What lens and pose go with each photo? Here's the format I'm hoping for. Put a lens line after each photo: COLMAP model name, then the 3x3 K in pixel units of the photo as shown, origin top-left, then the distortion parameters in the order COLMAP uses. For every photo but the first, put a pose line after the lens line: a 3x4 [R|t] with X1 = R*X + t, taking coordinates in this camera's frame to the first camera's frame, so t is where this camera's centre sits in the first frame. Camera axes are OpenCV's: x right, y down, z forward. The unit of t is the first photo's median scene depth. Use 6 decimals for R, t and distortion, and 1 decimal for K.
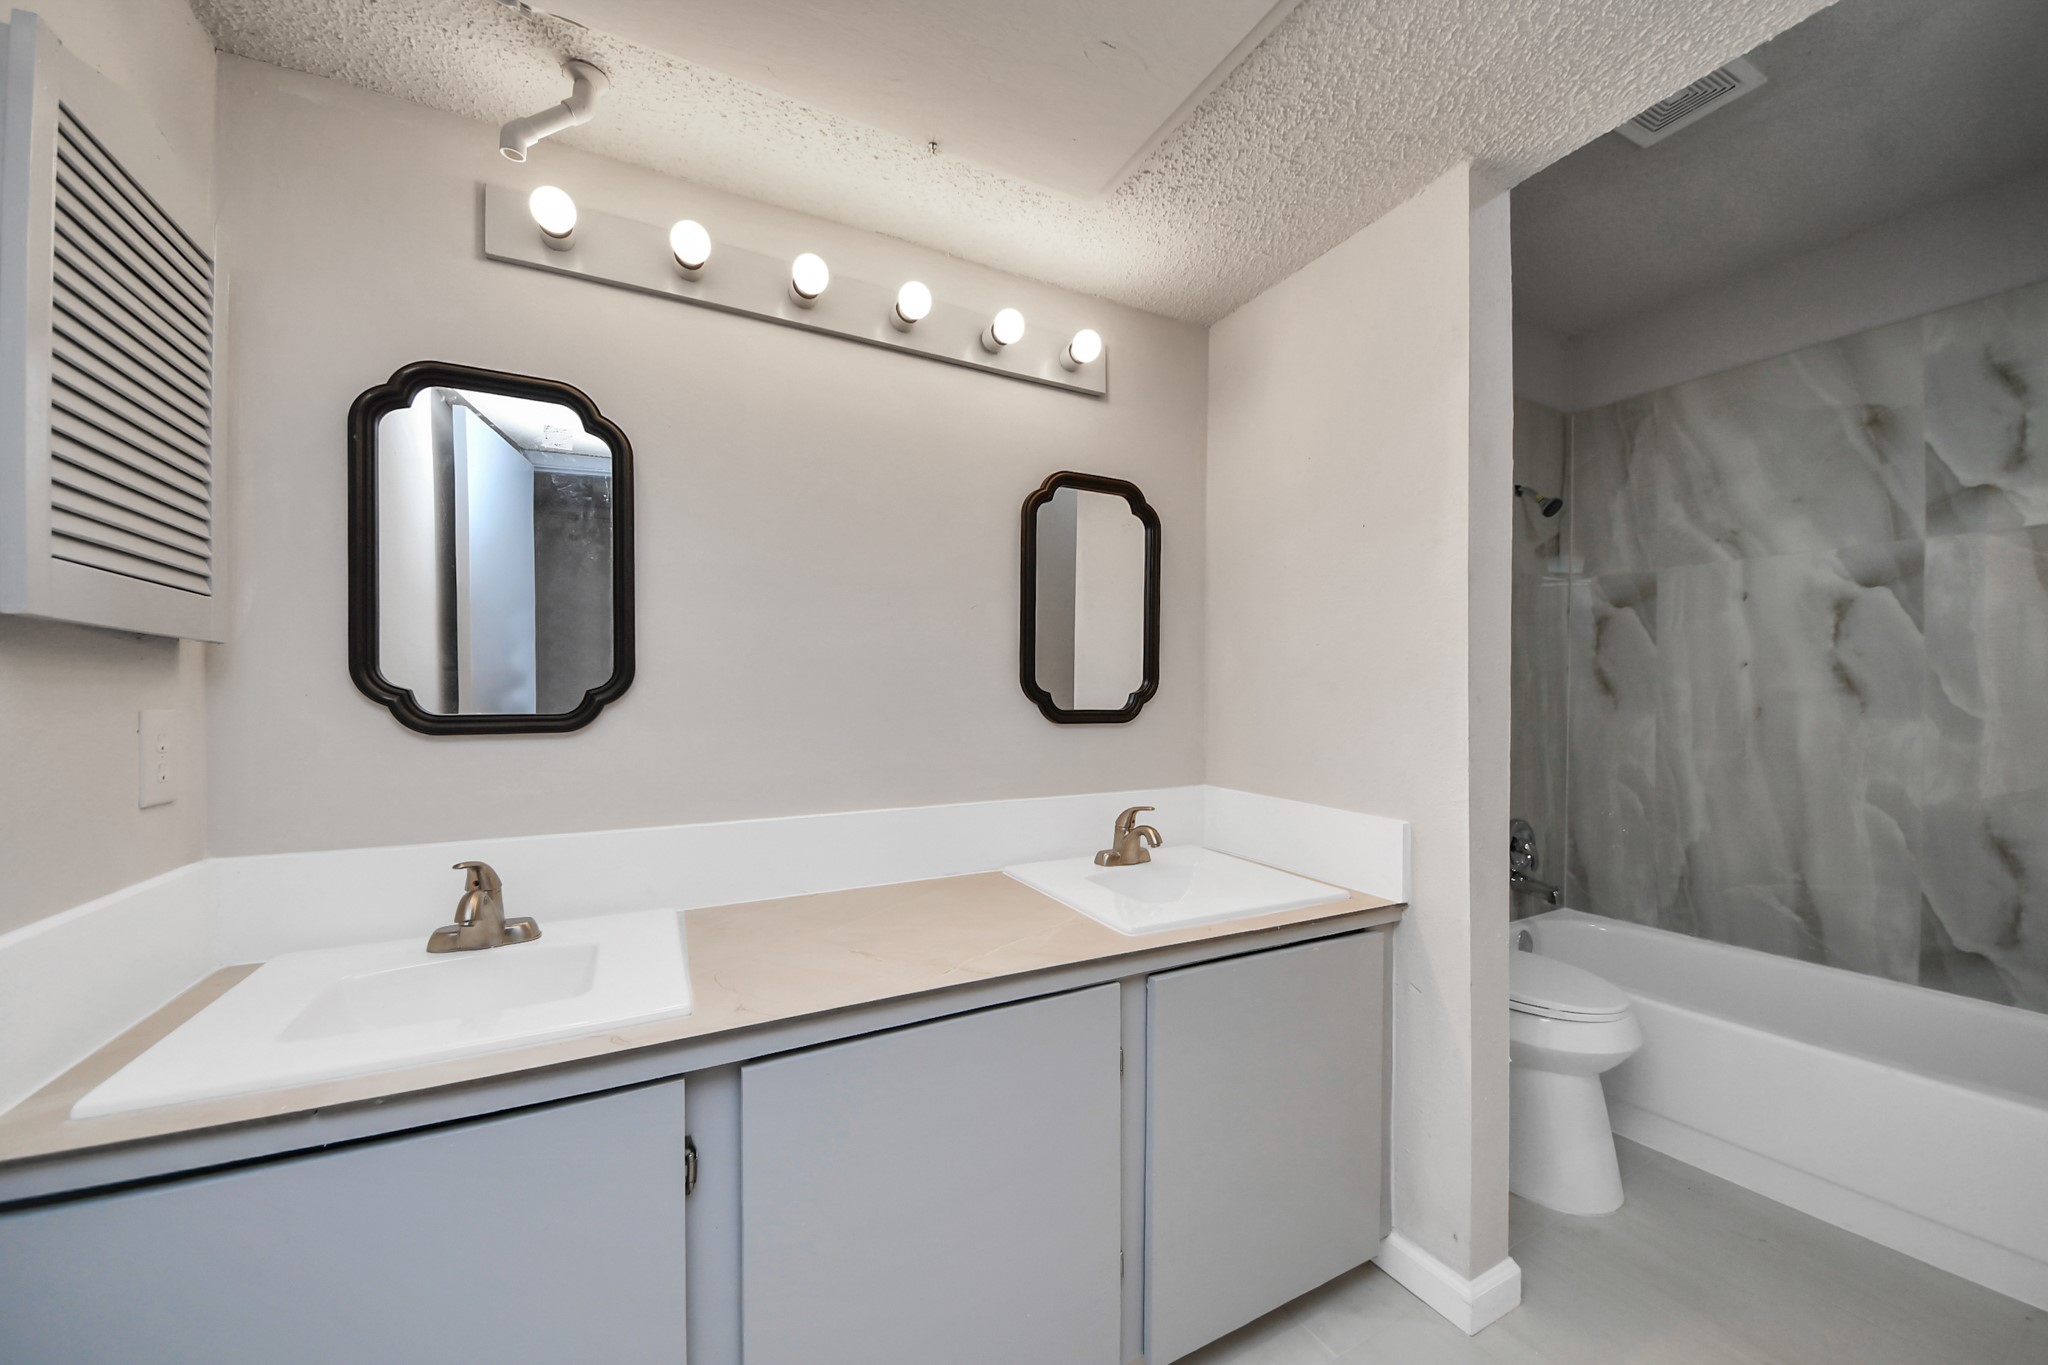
lens RADIAL K [[752.0, 0, 1036.2], [0, 752.0, 697.0], [0, 0, 1]] dist [0.013482, -0.012130]
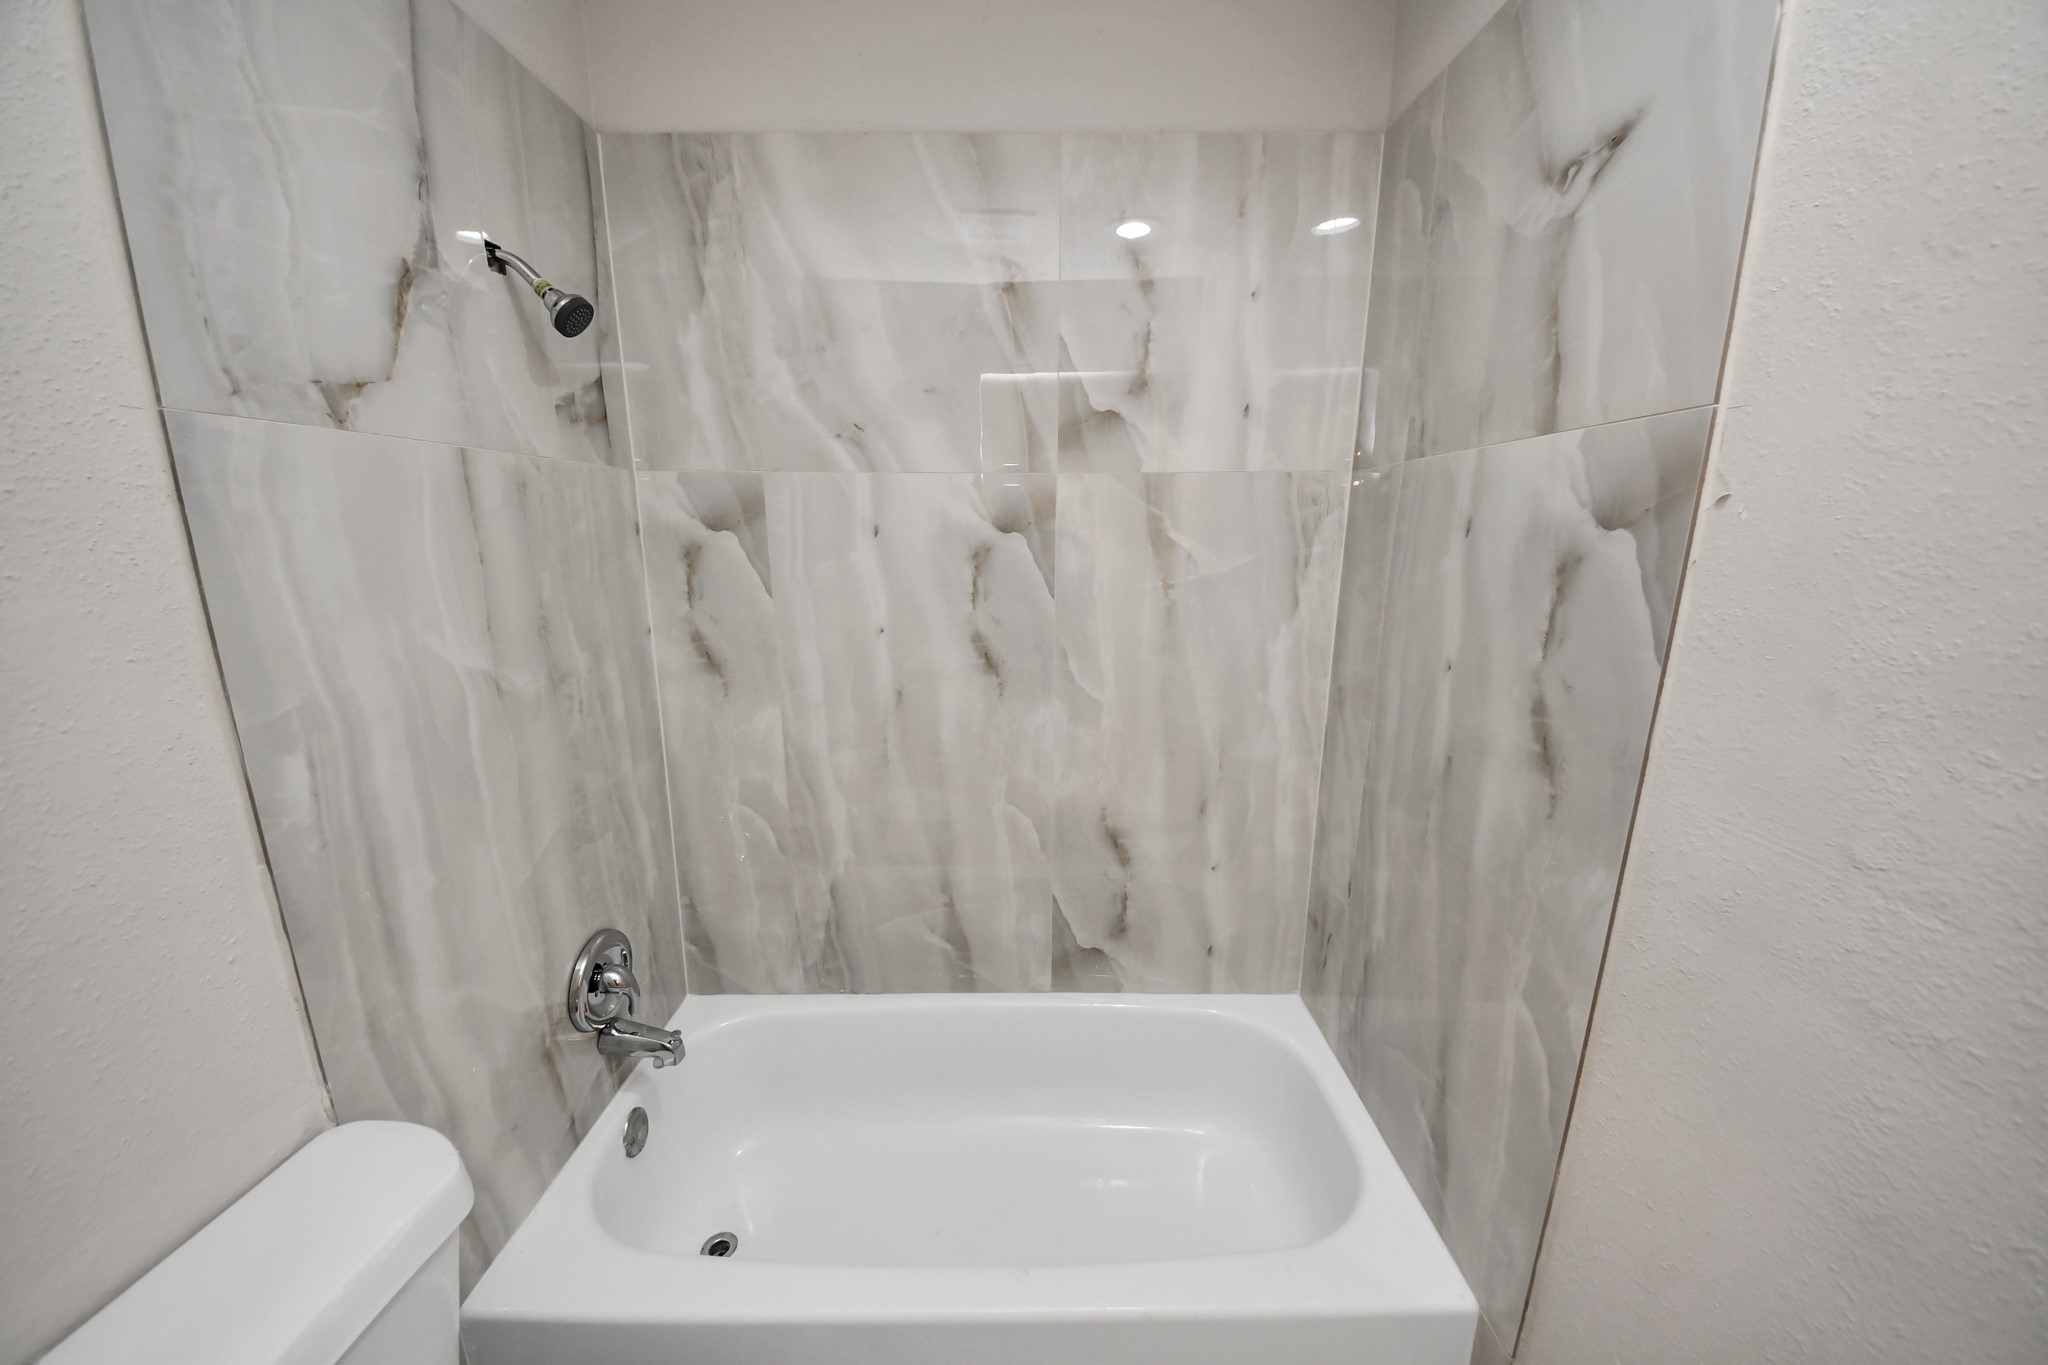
lens RADIAL K [[736.7, 0, 1020.4], [0, 736.7, 716.5], [0, 0, 1]] dist [0.035150, -0.024236]
pose [[0.488526, -0.205587, 0.847984, 0.438212], [0.002211, 0.972135, 0.234413, -0.136773], [-0.872547, -0.112642, 0.475367, 0.596688]]
